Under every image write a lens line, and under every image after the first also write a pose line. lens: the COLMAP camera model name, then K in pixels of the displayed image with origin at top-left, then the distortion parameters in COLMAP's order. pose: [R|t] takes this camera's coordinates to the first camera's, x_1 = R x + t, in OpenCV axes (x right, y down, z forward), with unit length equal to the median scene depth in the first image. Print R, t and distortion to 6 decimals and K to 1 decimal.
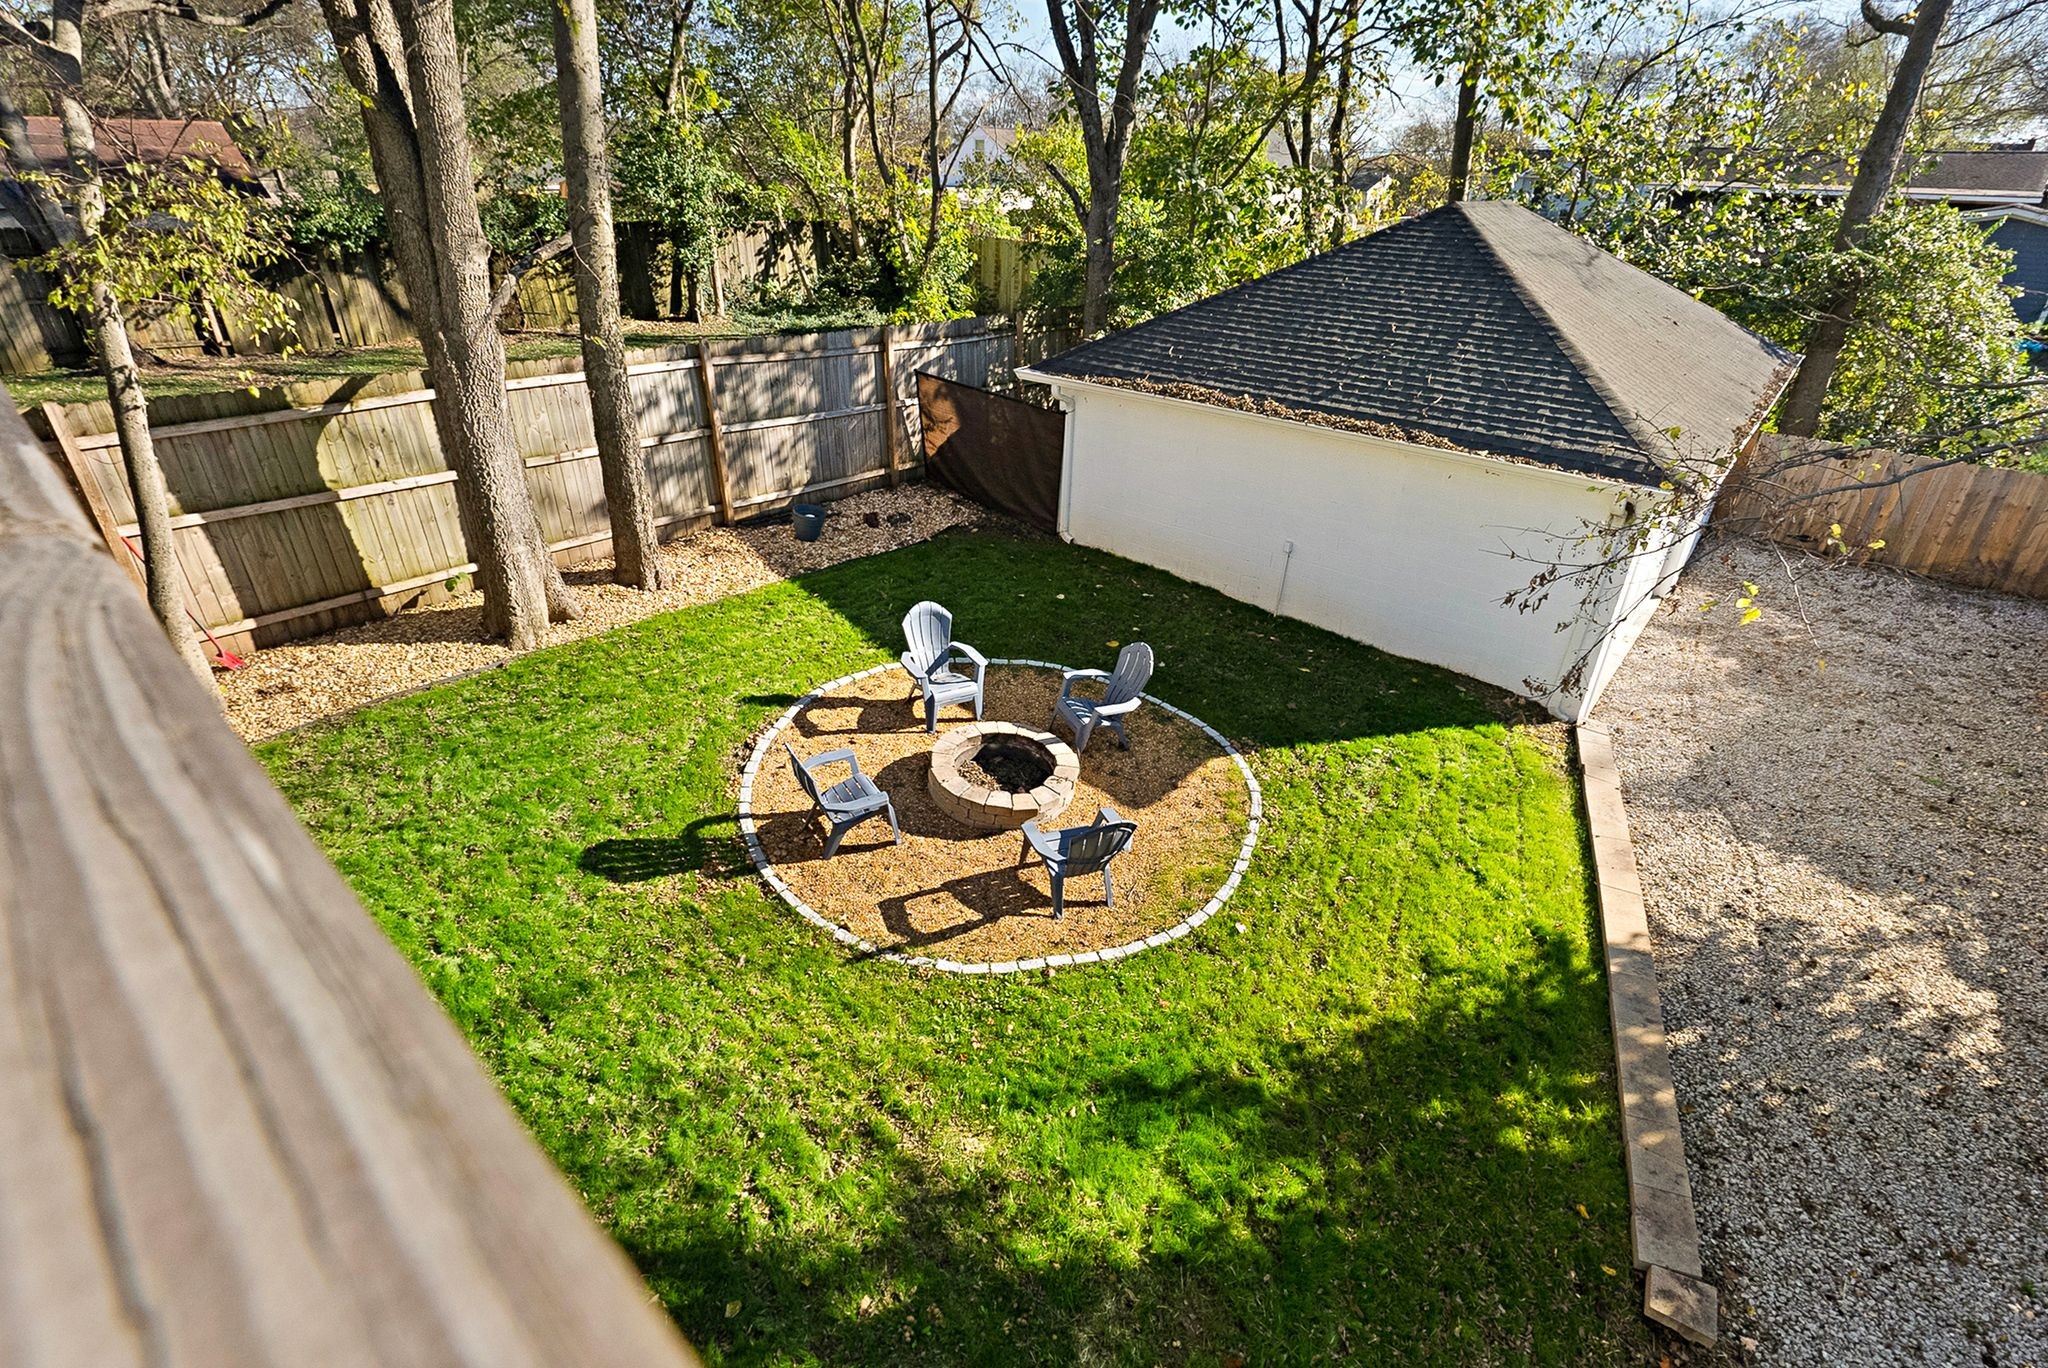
lens RADIAL K [[975.7, 0, 1029.9], [0, 975.7, 682.2], [0, 0, 1]] dist [-0.011797, 0.000231]
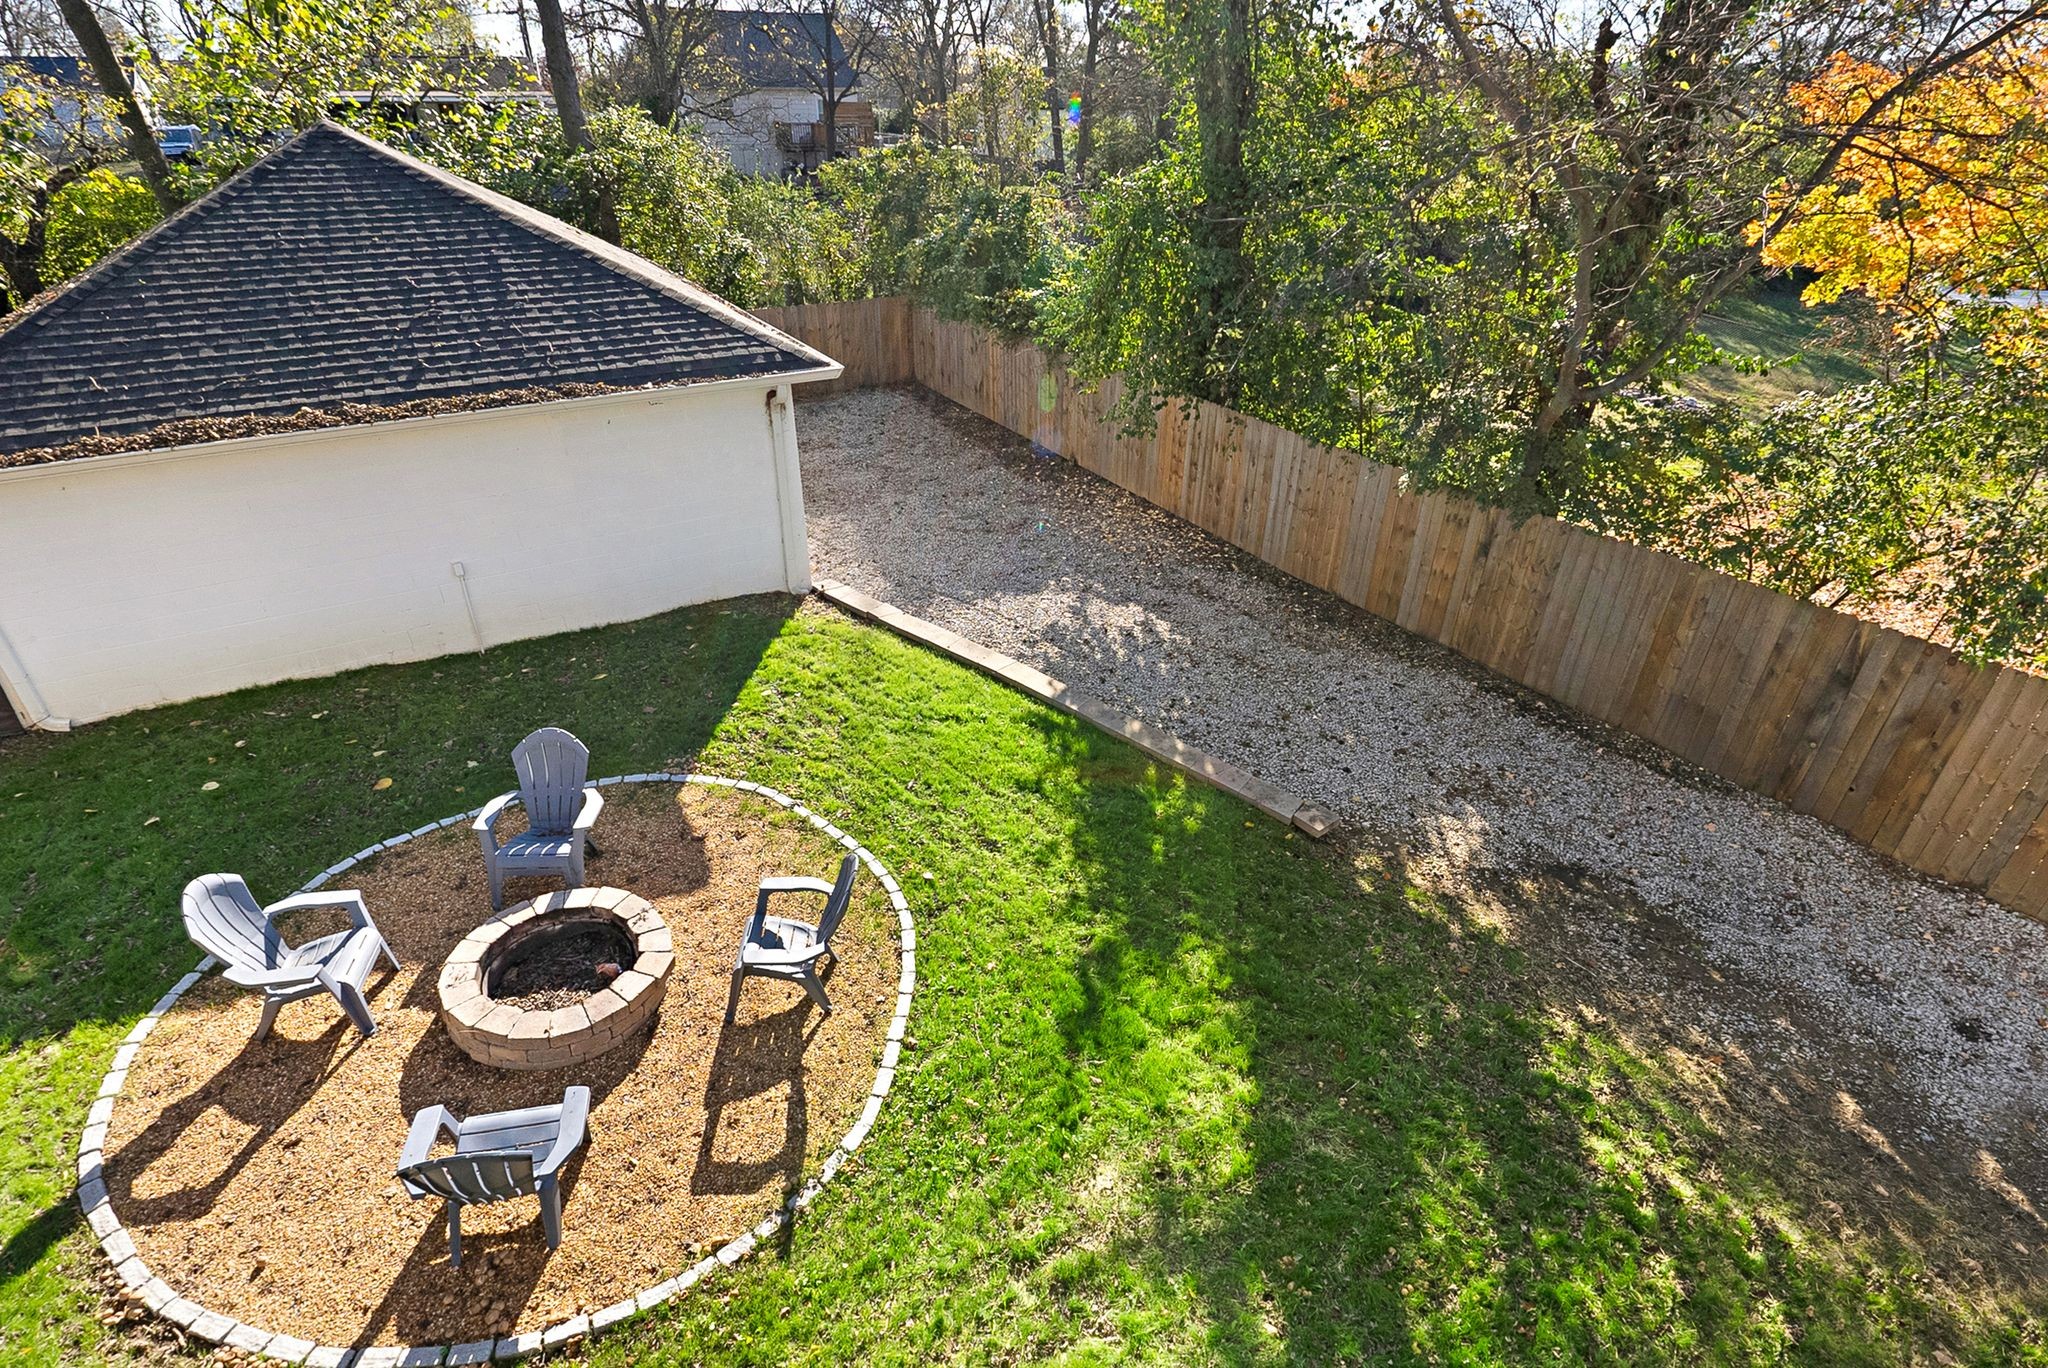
lens RADIAL K [[975.7, 0, 1030.1], [0, 975.7, 687.9], [0, 0, 1]] dist [-0.011797, 0.000231]
pose [[0.330117, -0.507615, 0.795833, -0.379159], [0.444476, 0.827372, 0.343360, -0.172513], [-0.832745, 0.240380, 0.498752, 0.315467]]
